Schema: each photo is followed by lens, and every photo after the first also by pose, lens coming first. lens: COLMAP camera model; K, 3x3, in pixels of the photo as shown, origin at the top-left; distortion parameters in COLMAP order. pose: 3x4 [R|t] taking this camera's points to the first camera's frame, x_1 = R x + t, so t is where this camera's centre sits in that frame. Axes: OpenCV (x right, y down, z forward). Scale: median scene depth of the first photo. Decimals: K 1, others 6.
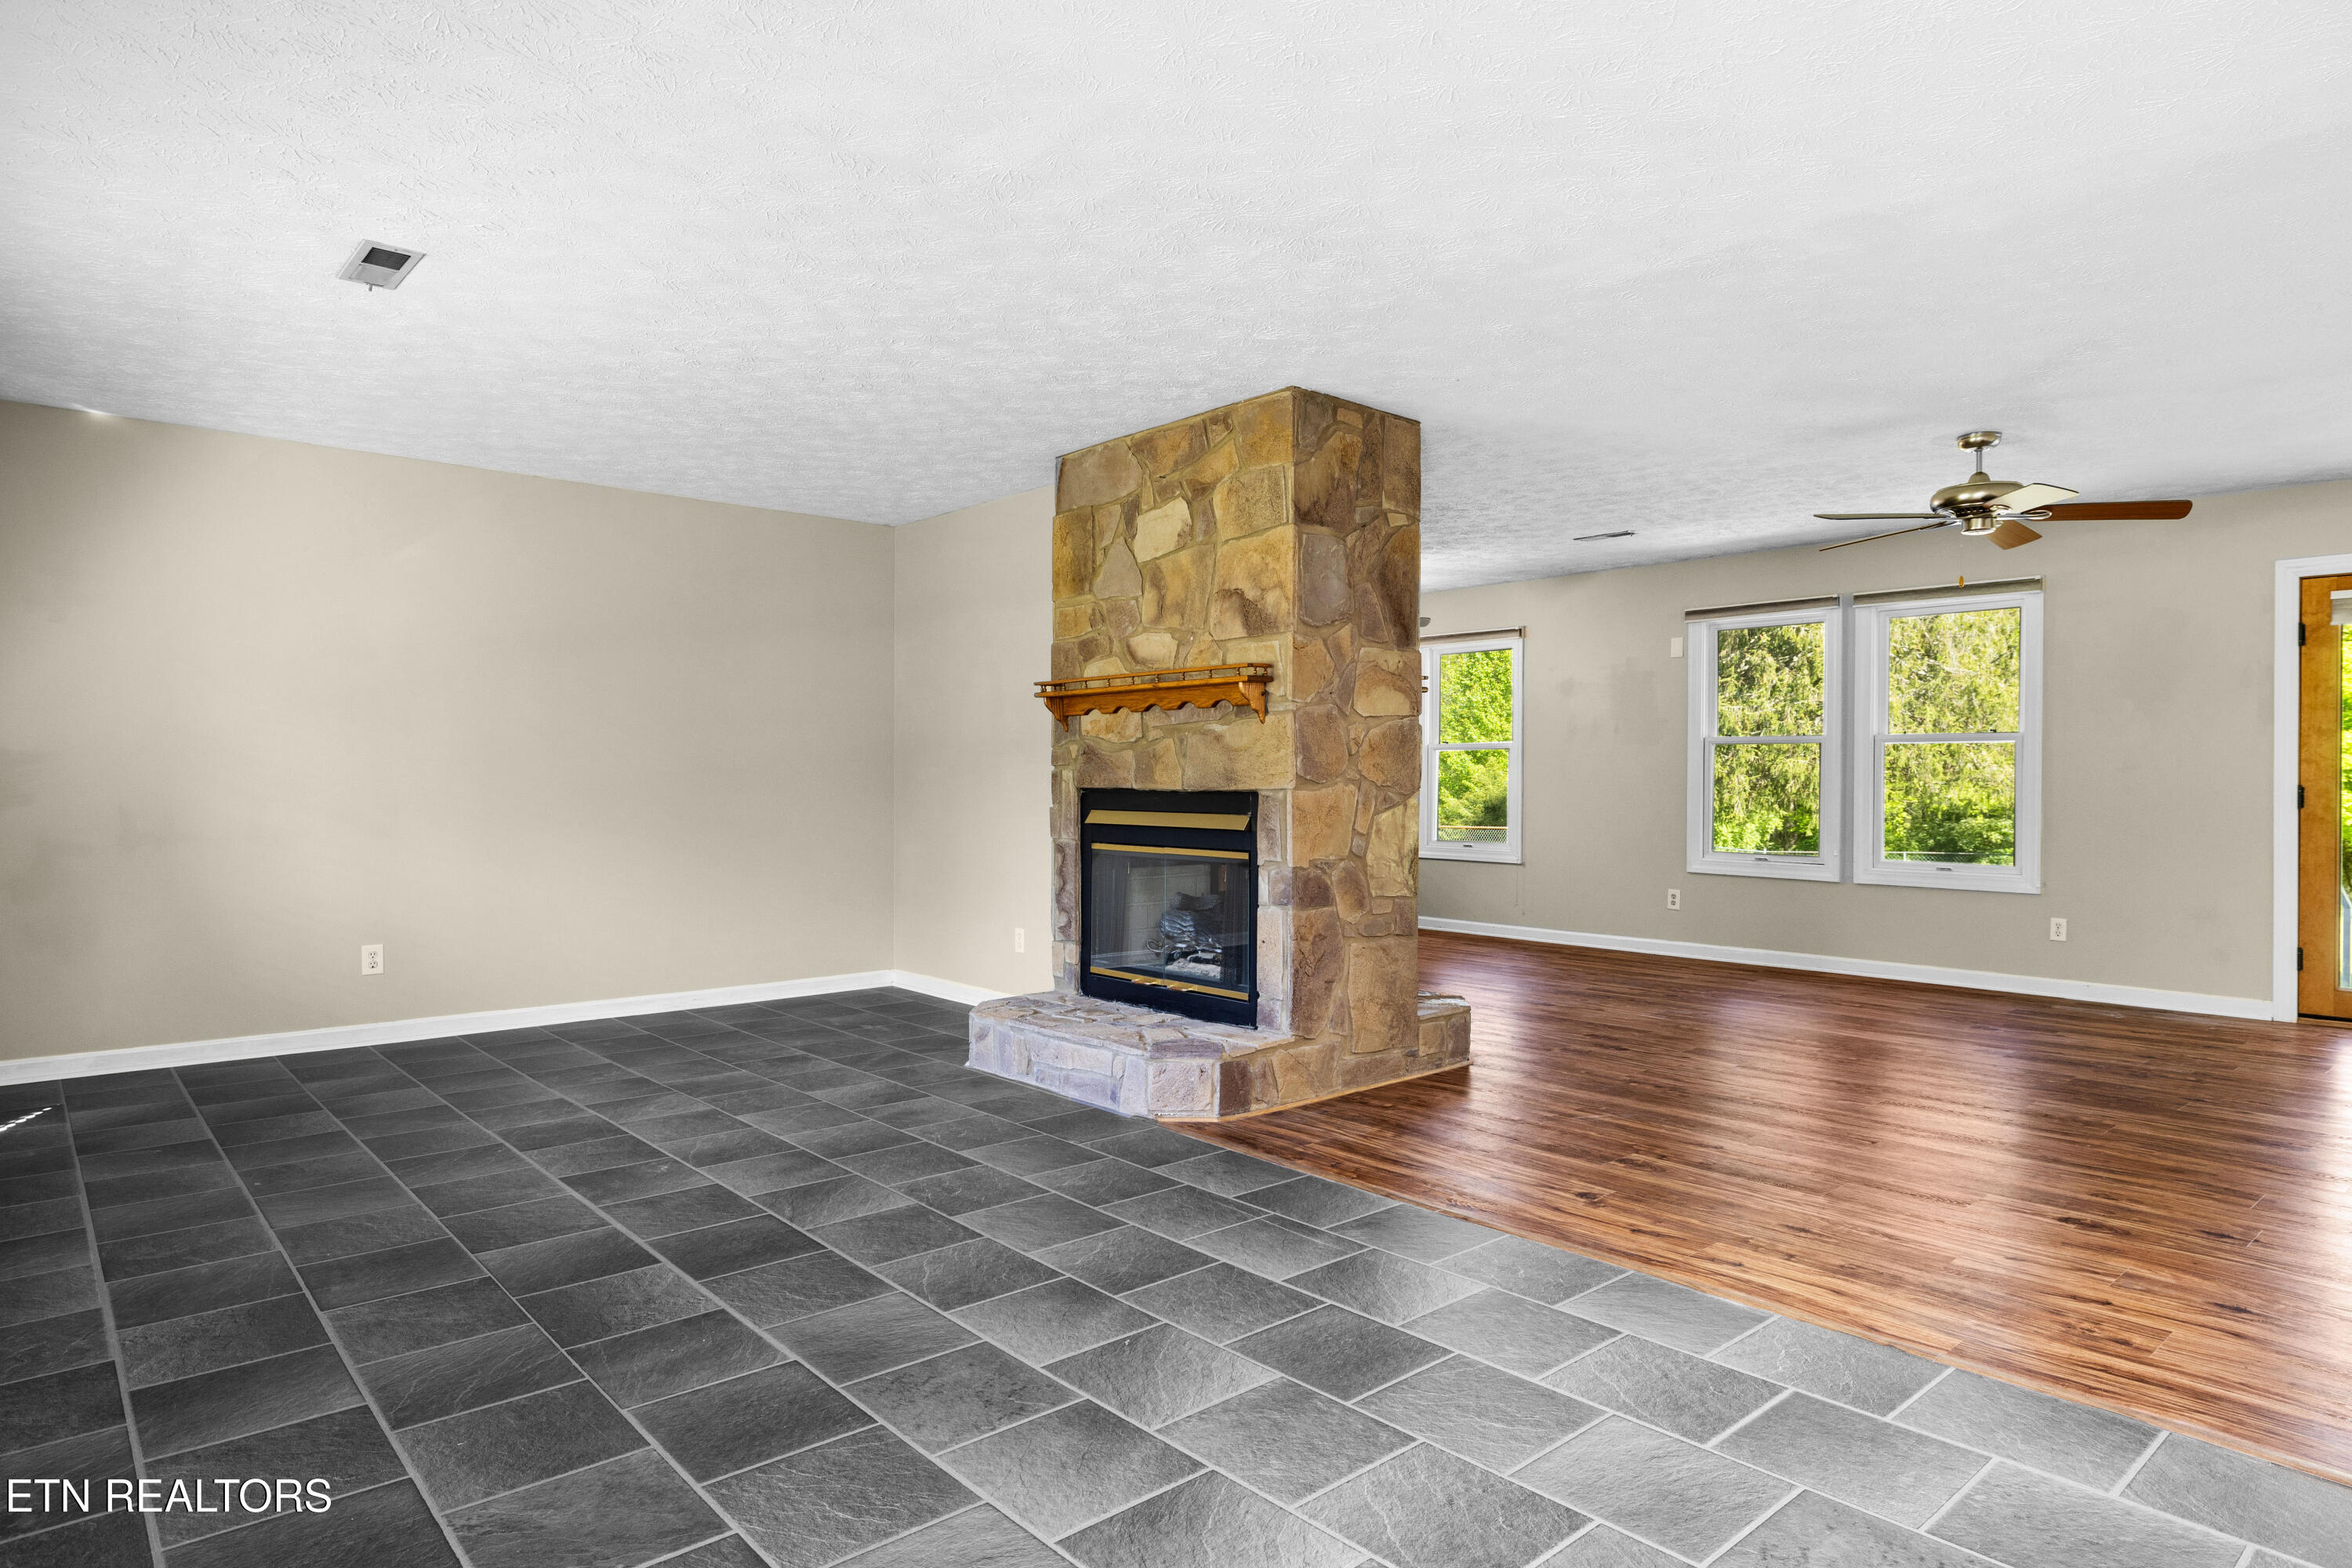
lens RADIAL K [[1333.2, 0, 1153.2], [0, 1333.2, 789.9], [0, 0, 1]] dist [0.001110, 0.000211]
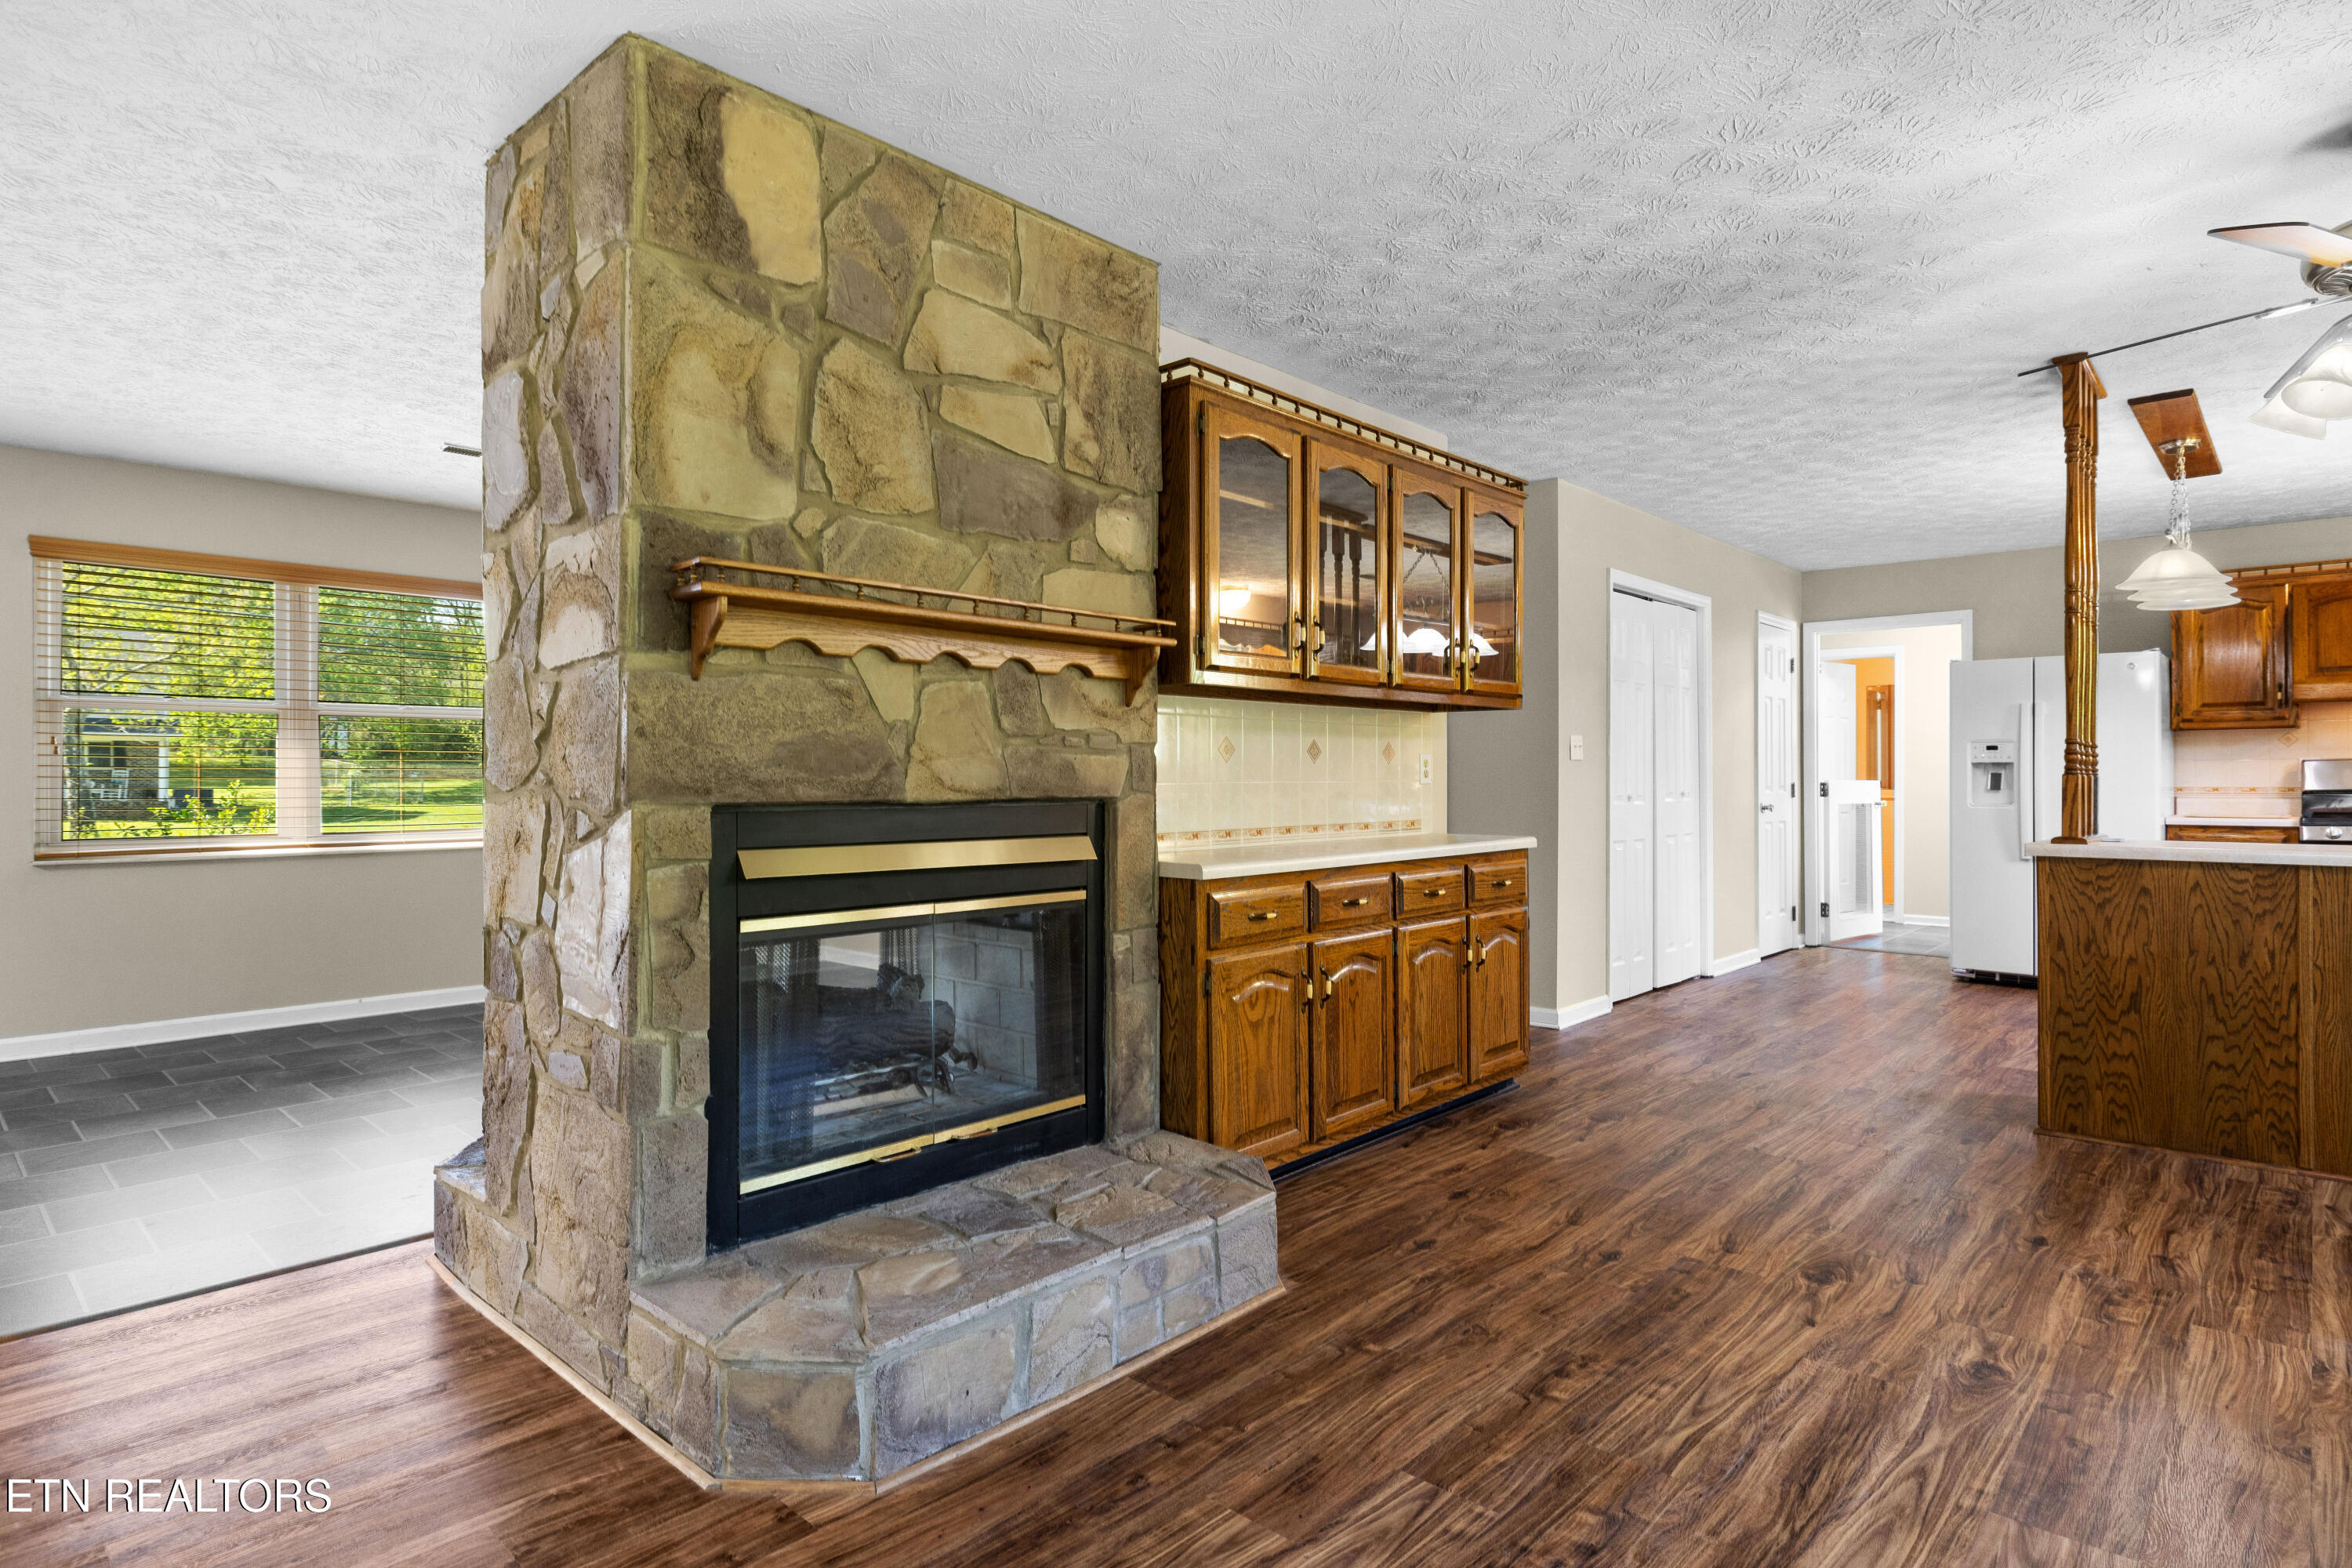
lens RADIAL K [[1231.4, 0, 1172.5], [0, 1231.4, 774.0], [0, 0, 1]] dist [-0.003525, -0.000328]
pose [[0.111160, -0.005821, -0.993785, 0.816730], [-0.007716, 0.999948, -0.006720, -0.013489], [0.993773, 0.008415, 0.111109, 1.432102]]
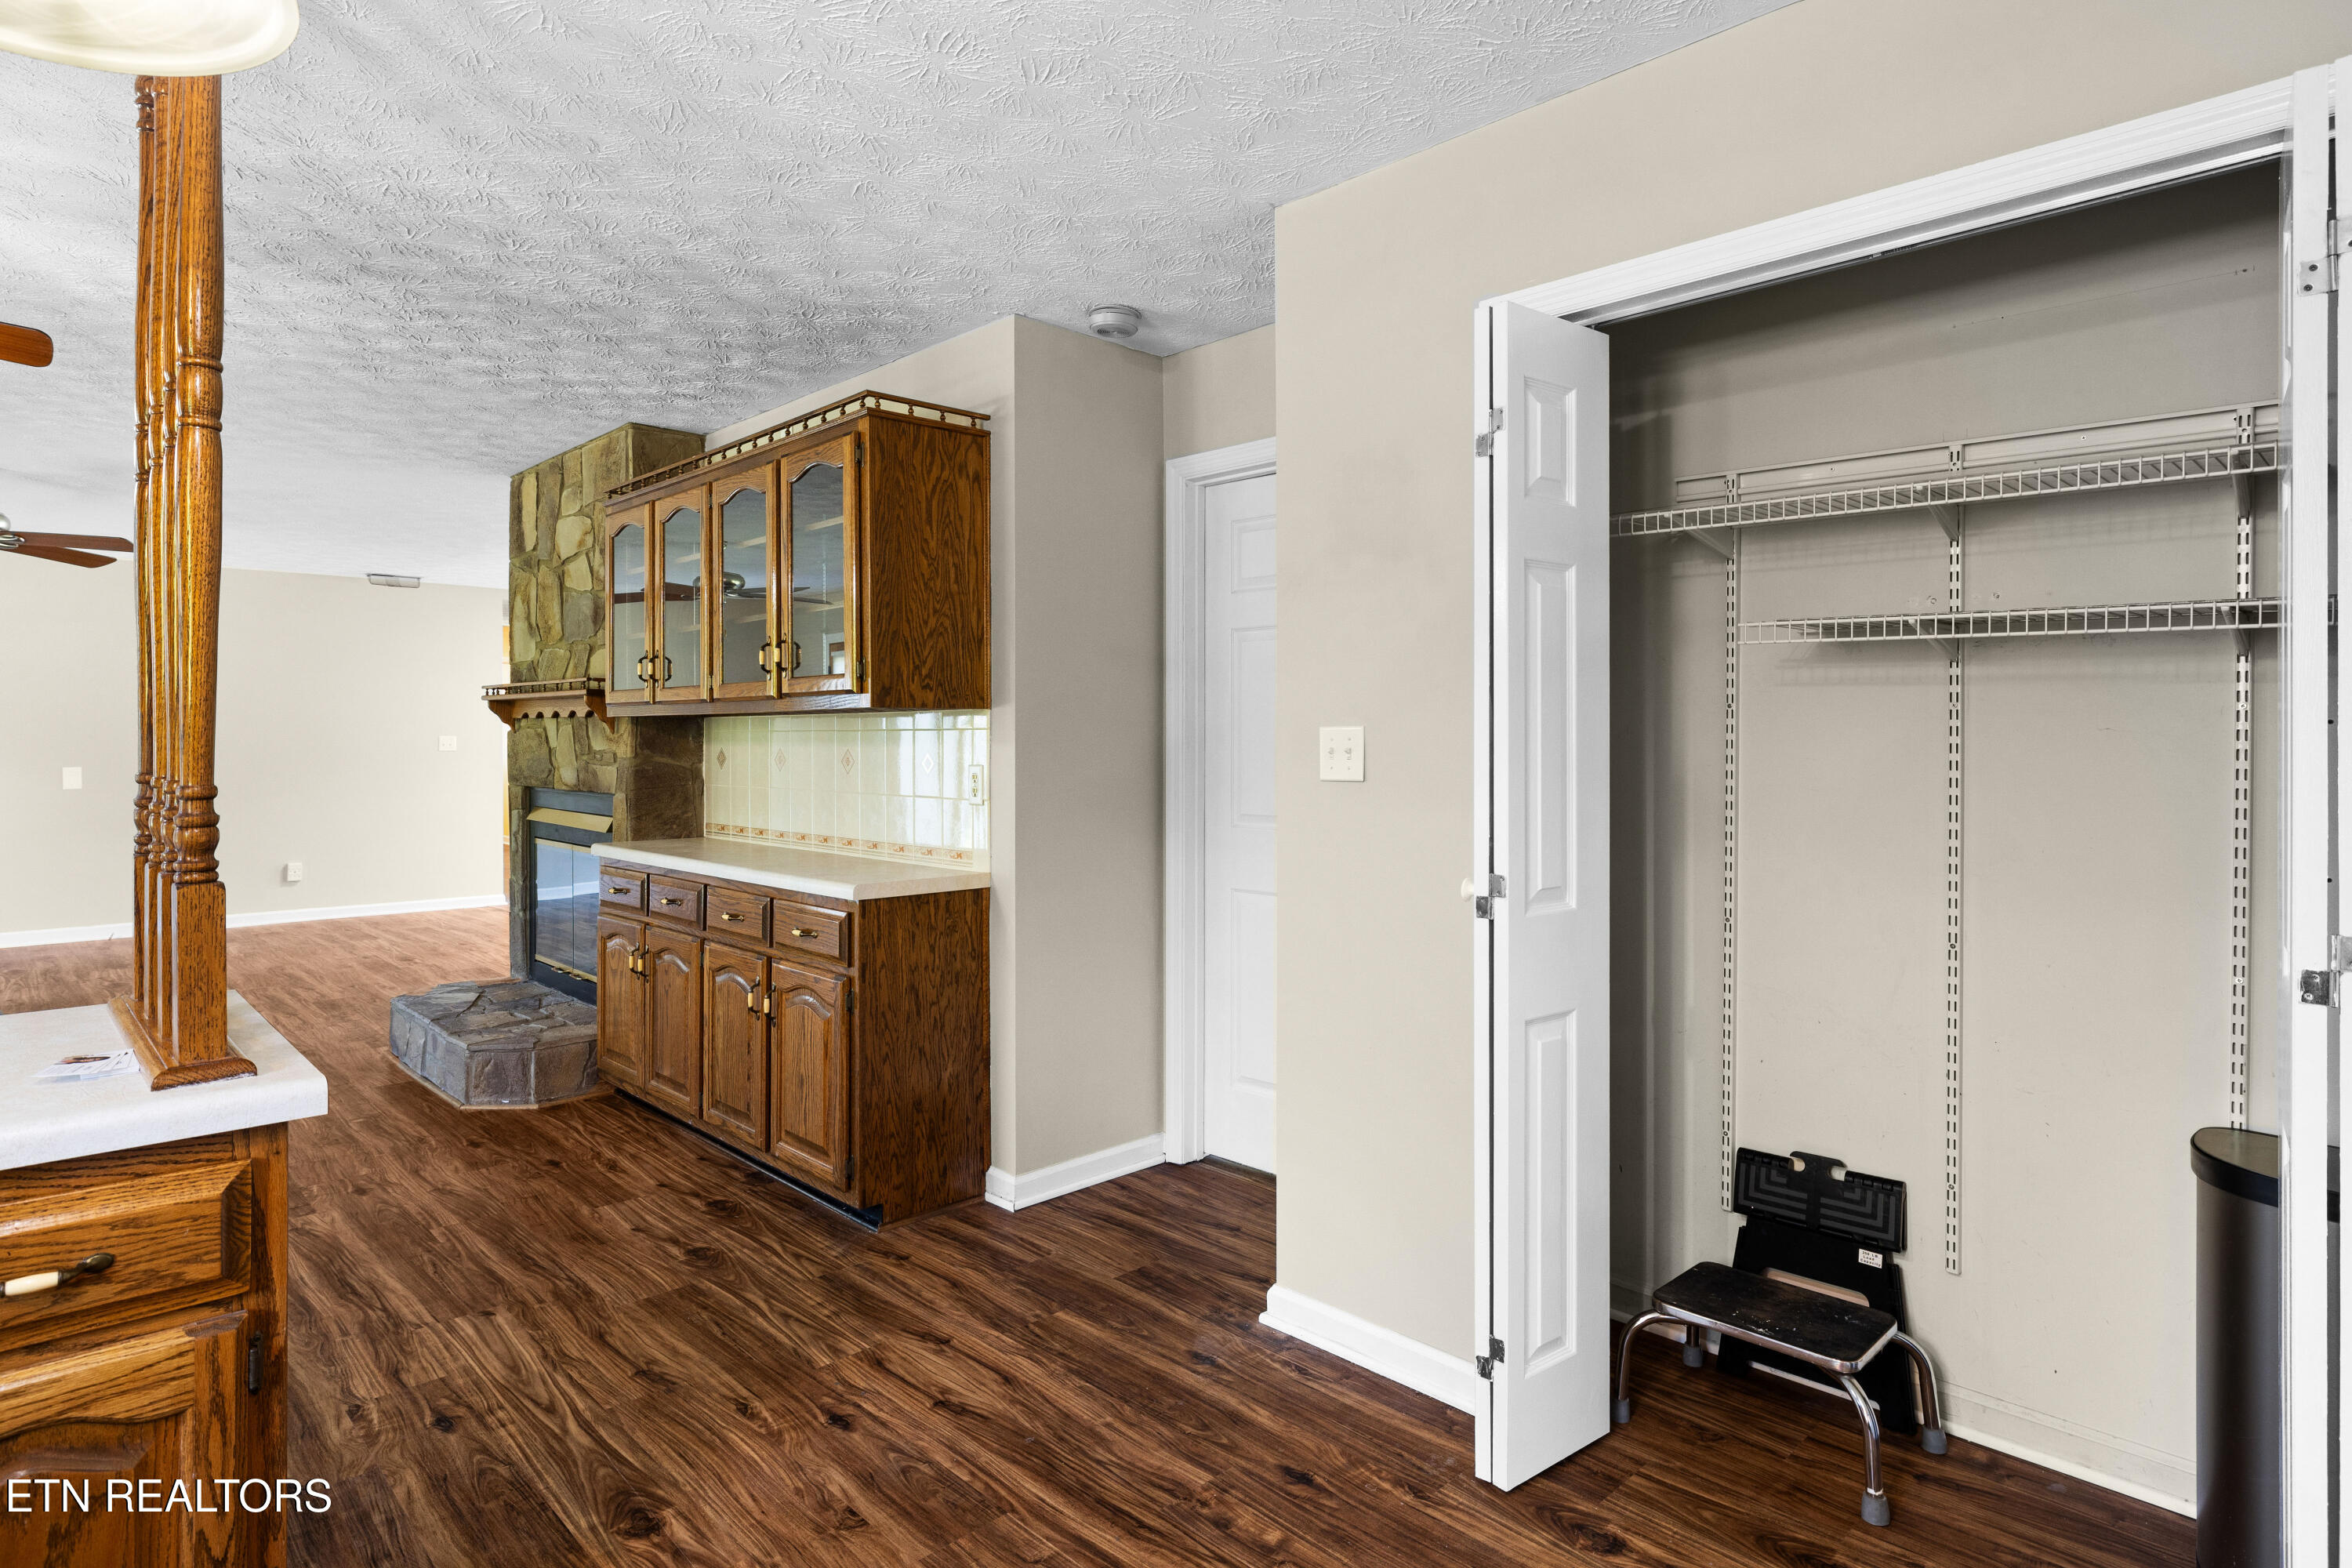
lens RADIAL K [[1263.8, 0, 1141.1], [0, 1263.8, 734.6], [0, 0, 1]] dist [0.000658, 0.001123]
pose [[-0.998884, -0.004448, -0.047014, -0.388012], [-0.004754, 0.999968, 0.006396, -0.069657], [0.046984, 0.006613, -0.998874, 2.695841]]
